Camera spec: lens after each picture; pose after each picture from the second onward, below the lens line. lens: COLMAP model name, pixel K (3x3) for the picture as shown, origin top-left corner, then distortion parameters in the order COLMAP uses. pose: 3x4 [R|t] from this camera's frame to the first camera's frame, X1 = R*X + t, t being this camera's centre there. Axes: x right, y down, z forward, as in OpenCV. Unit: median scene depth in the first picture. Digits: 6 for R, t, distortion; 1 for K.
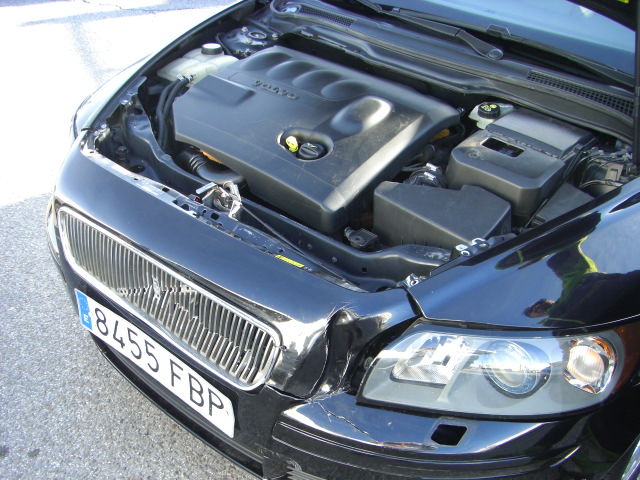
lens RADIAL K [[733.3, 0, 317.4], [0, 733.3, 244.9], [0, 0, 1]] dist [-0.141522, 0.000000]
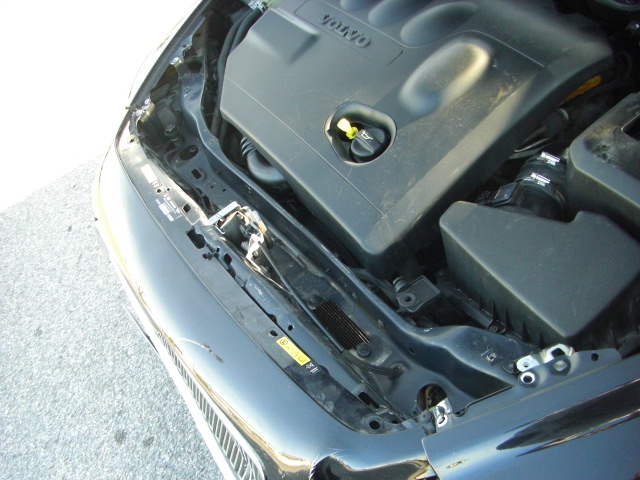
lens RADIAL K [[733.3, 0, 320.8], [0, 733.3, 239.2], [0, 0, 1]] dist [-0.141522, 0.000000]
pose [[0.911658, 0.015242, -0.410668, 0.222727], [0.100379, 0.960783, 0.258495, -0.210934], [0.398503, -0.276881, 0.874375, 0.332468]]
